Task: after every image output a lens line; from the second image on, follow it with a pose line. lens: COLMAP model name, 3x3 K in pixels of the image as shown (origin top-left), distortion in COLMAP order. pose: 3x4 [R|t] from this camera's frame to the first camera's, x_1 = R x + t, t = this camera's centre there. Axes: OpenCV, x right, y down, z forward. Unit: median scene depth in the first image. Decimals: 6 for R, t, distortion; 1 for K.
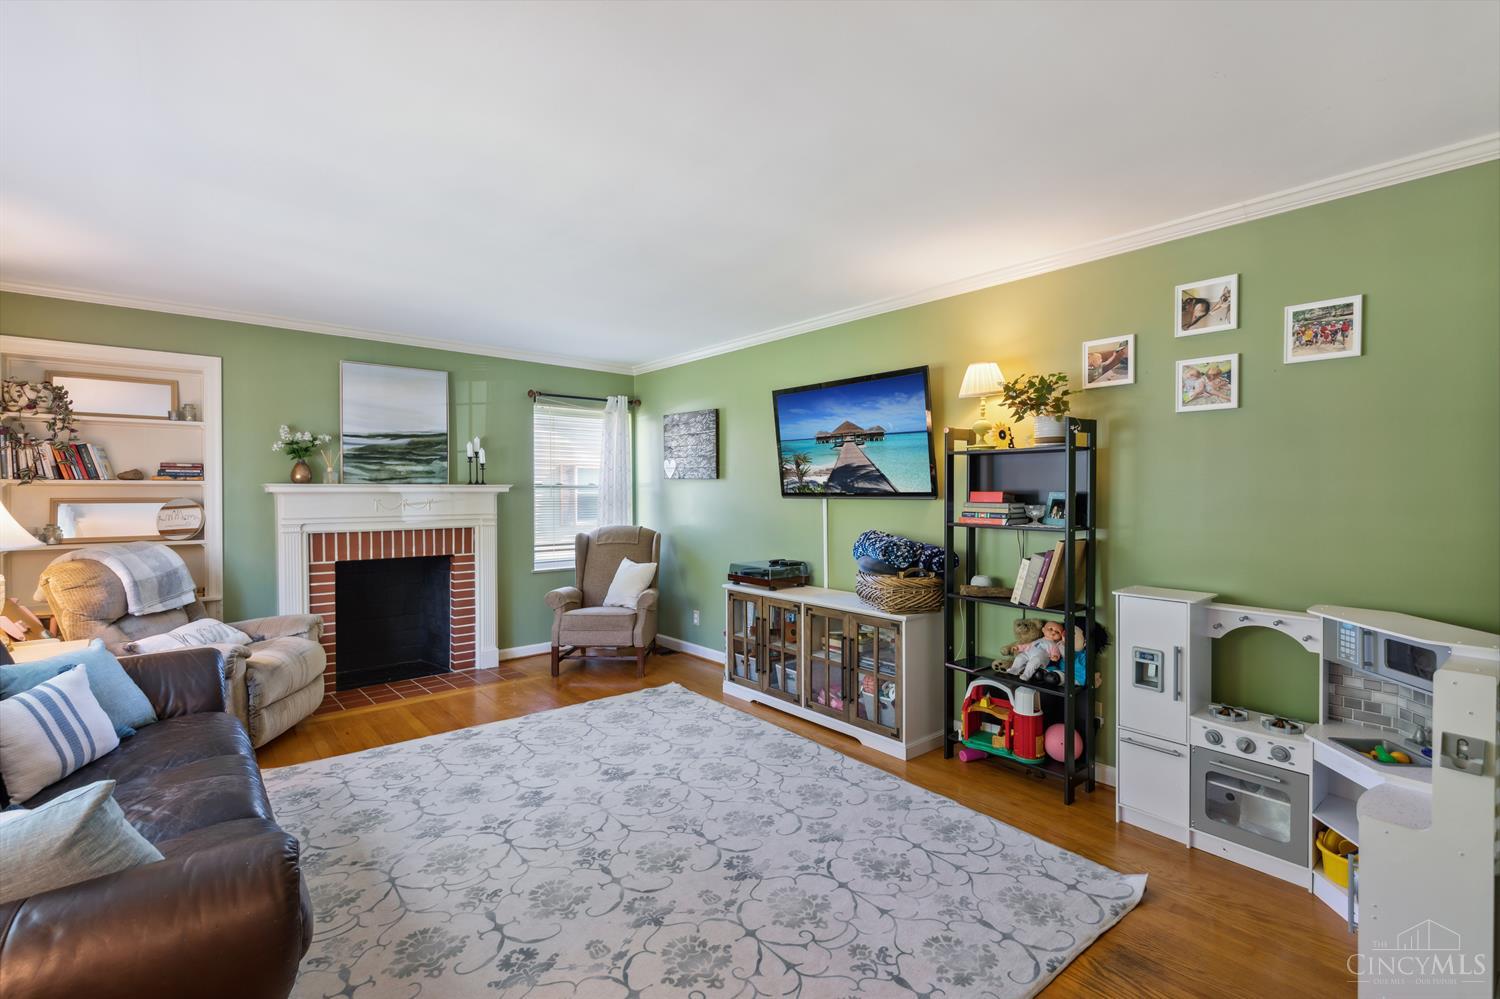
lens RADIAL K [[677.3, 0, 751.4], [0, 677.3, 496.8], [0, 0, 1]] dist [0.006961, -0.000889]
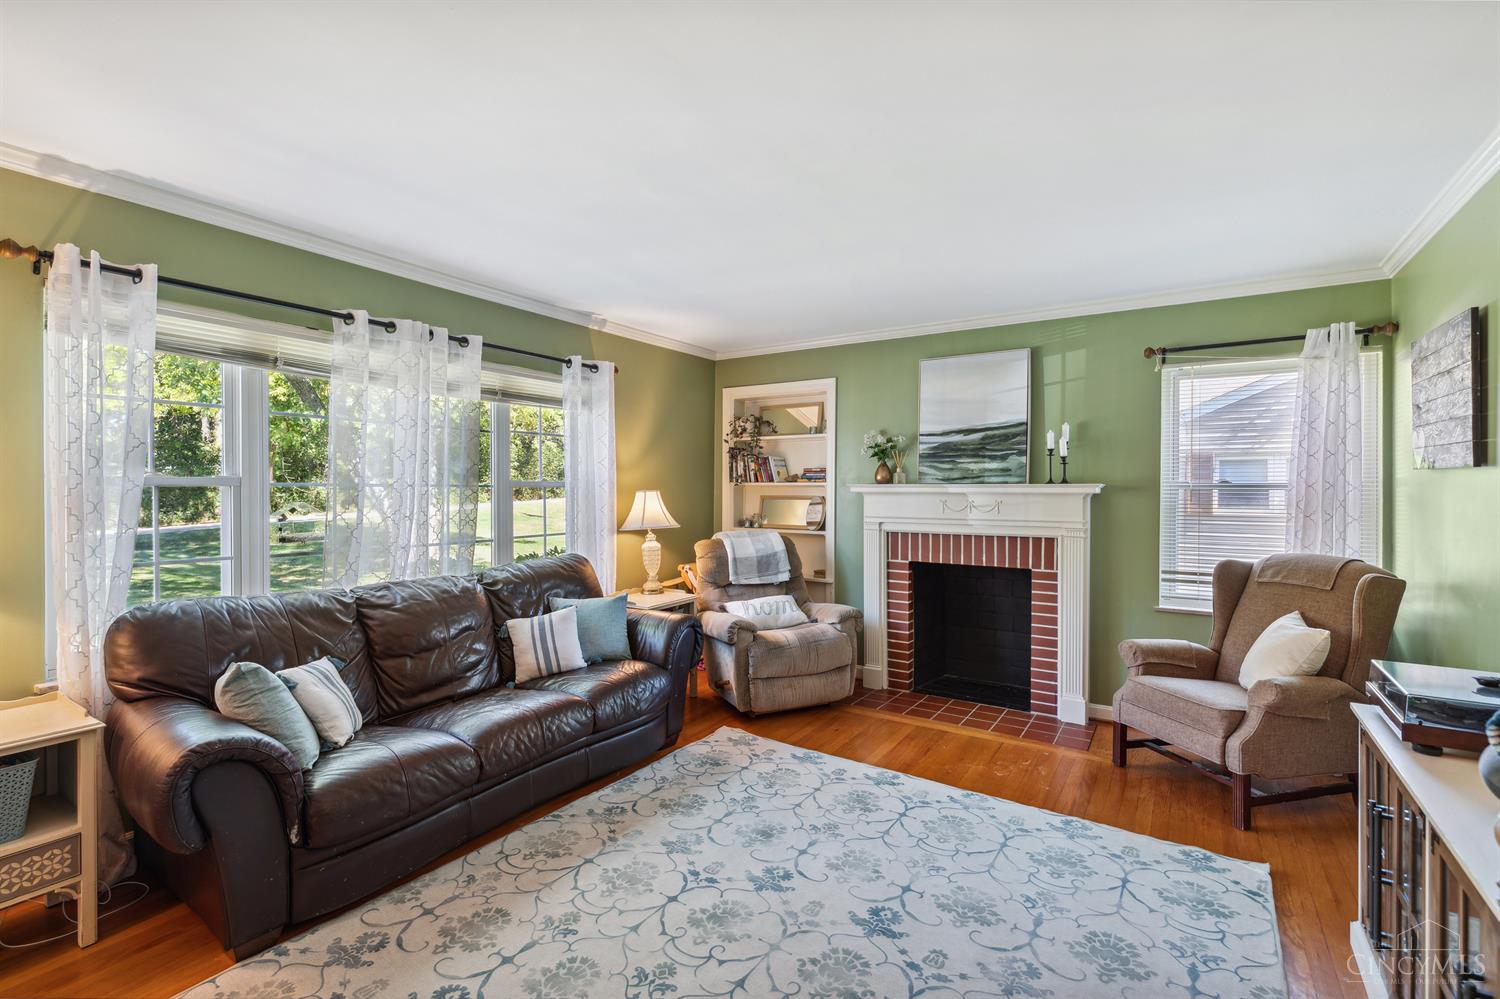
lens RADIAL K [[677.3, 0, 740.1], [0, 677.3, 491.4], [0, 0, 1]] dist [0.006961, -0.000889]
pose [[0.270017, 0.003724, -0.962848, 0.289661], [-0.011395, 0.999935, 0.000672, -0.006173], [0.962788, 0.010790, 0.270042, 0.499492]]
